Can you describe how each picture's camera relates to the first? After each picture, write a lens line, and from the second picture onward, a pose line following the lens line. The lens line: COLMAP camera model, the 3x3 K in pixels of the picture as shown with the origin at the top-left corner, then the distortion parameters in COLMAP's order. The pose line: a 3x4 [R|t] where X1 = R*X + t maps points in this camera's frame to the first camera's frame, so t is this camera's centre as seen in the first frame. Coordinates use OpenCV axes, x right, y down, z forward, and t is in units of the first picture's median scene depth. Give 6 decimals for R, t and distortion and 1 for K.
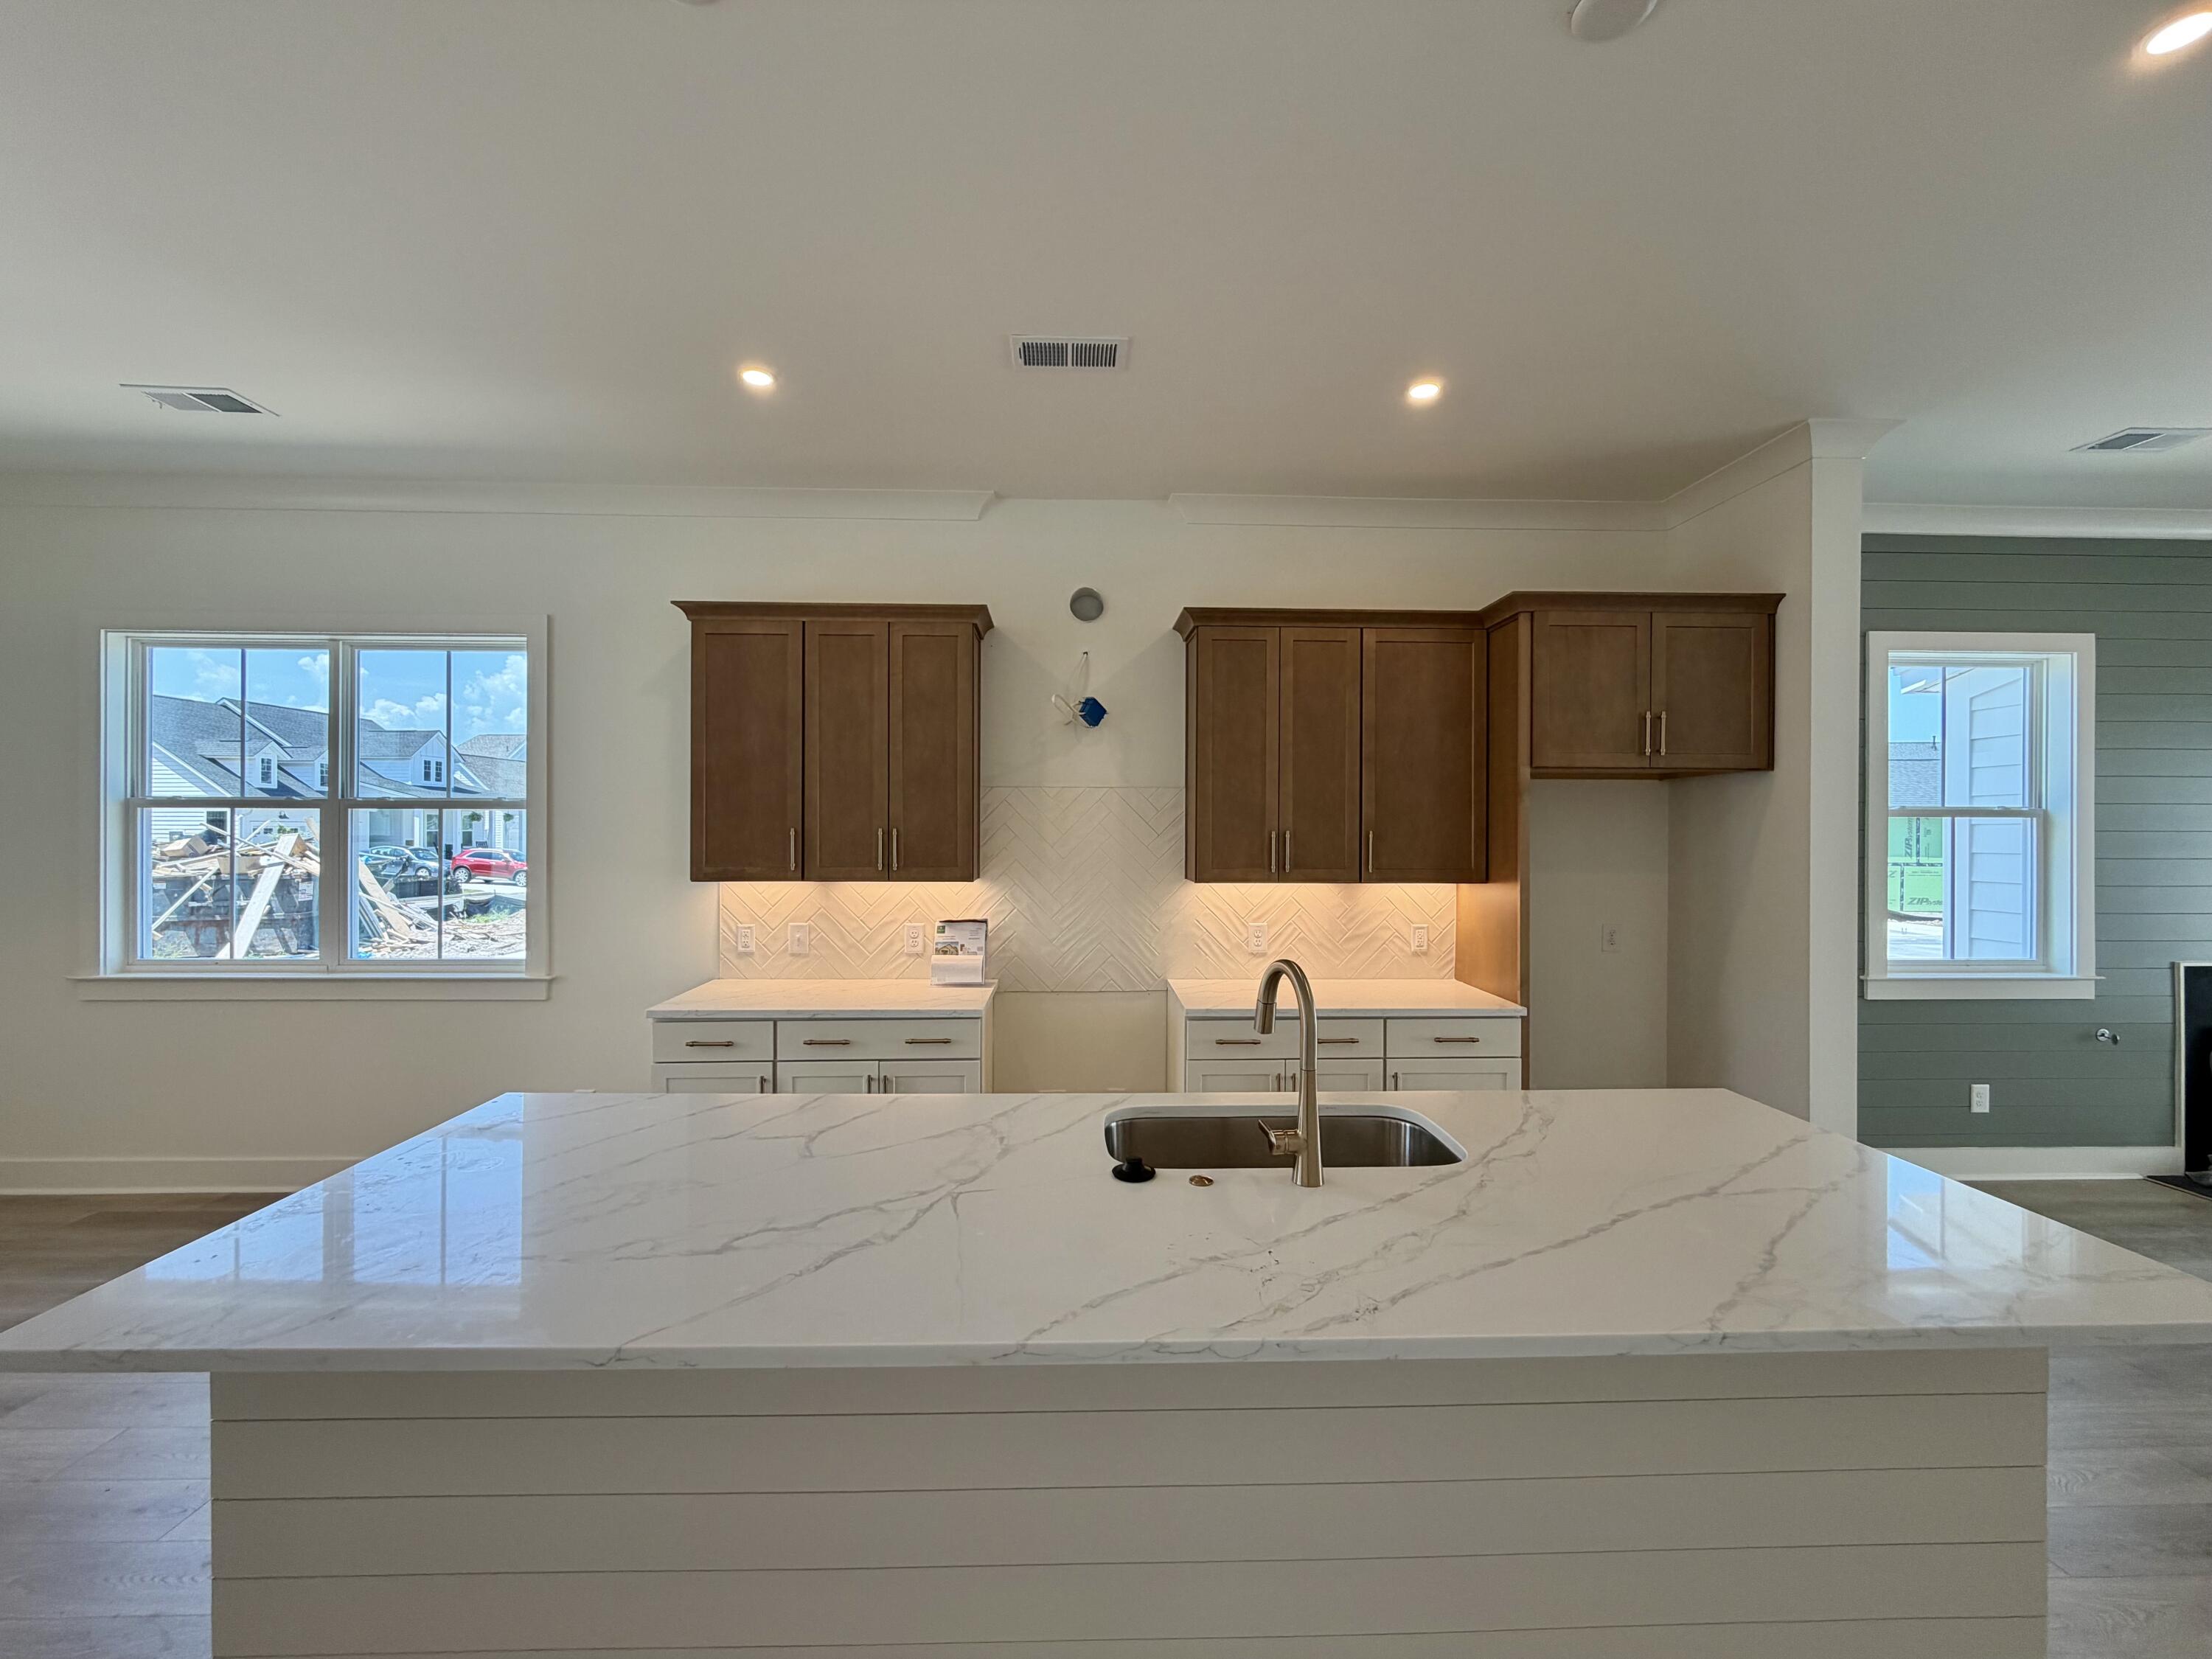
lens RADIAL K [[887.2, 0, 1105.9], [0, 887.2, 821.1], [0, 0, 1]] dist [-0.004353, 0.001591]
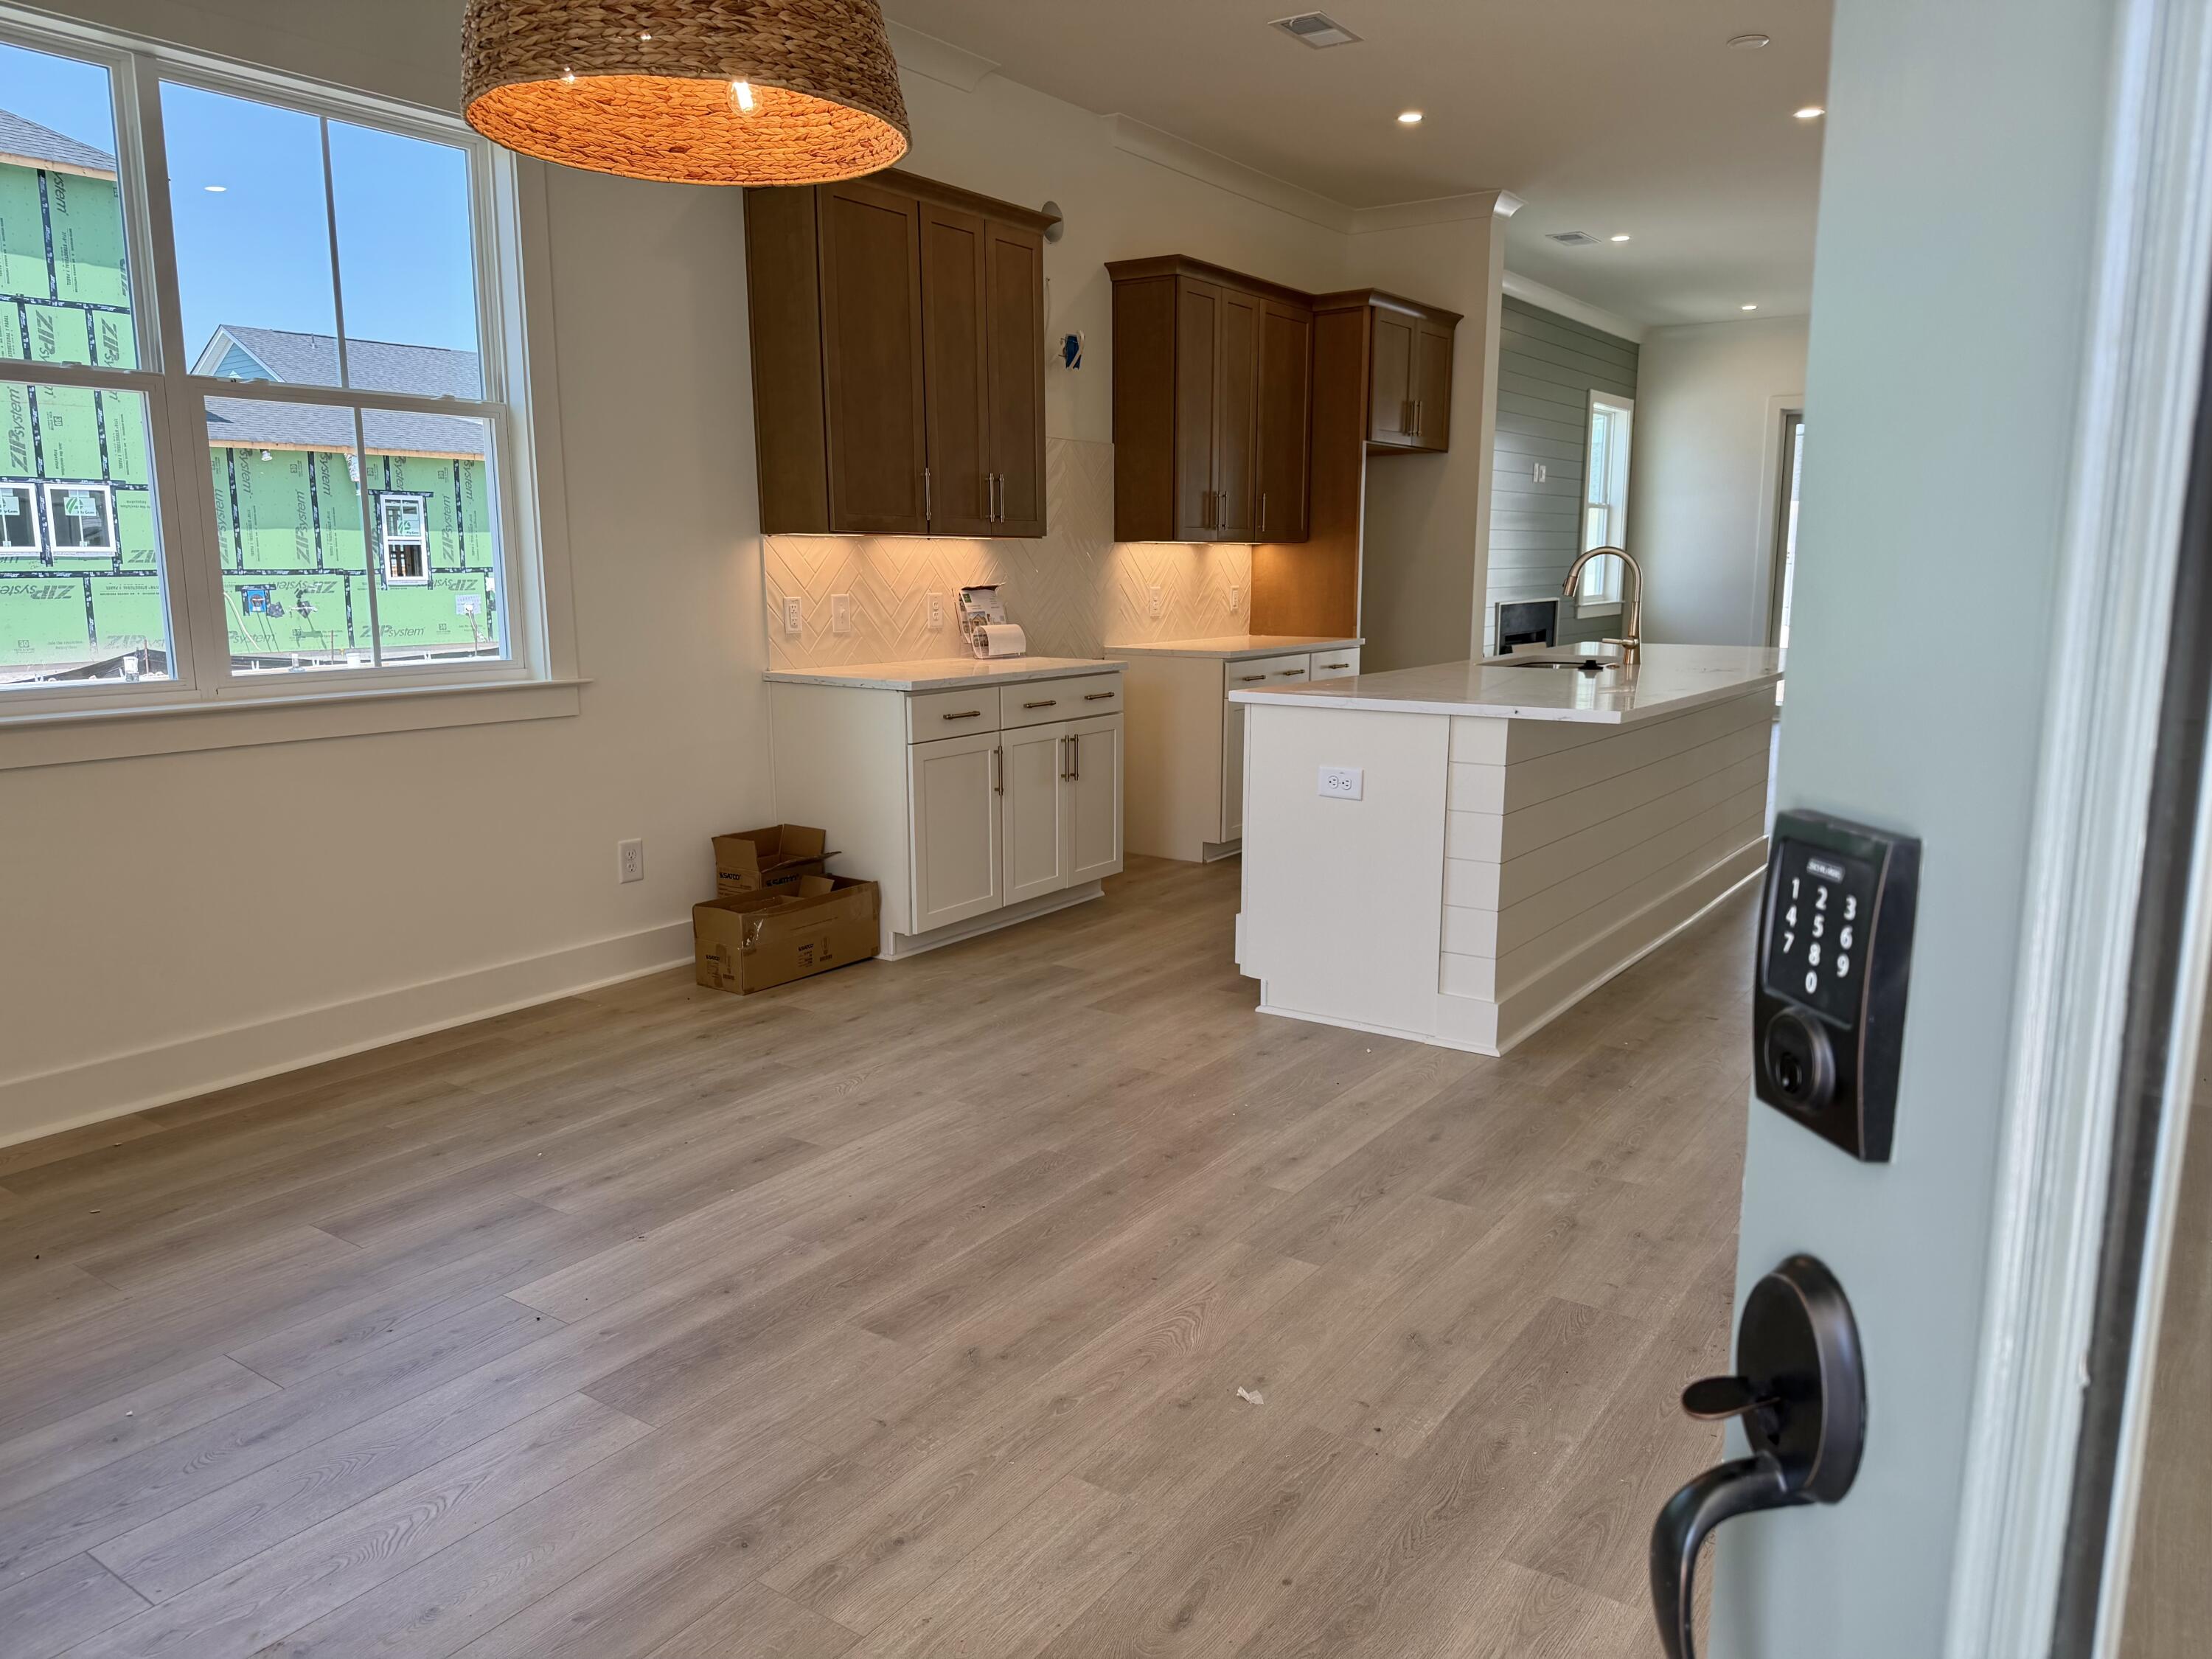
lens RADIAL K [[1554.8, 0, 1108.7], [0, 1554.8, 831.6], [0, 0, 1]] dist [0.051400, -0.059139]
pose [[0.592798, -0.143135, 0.792530, -1.342628], [-0.004977, 0.983409, 0.181331, 0.071132], [-0.805336, -0.111438, 0.582251, -0.023101]]
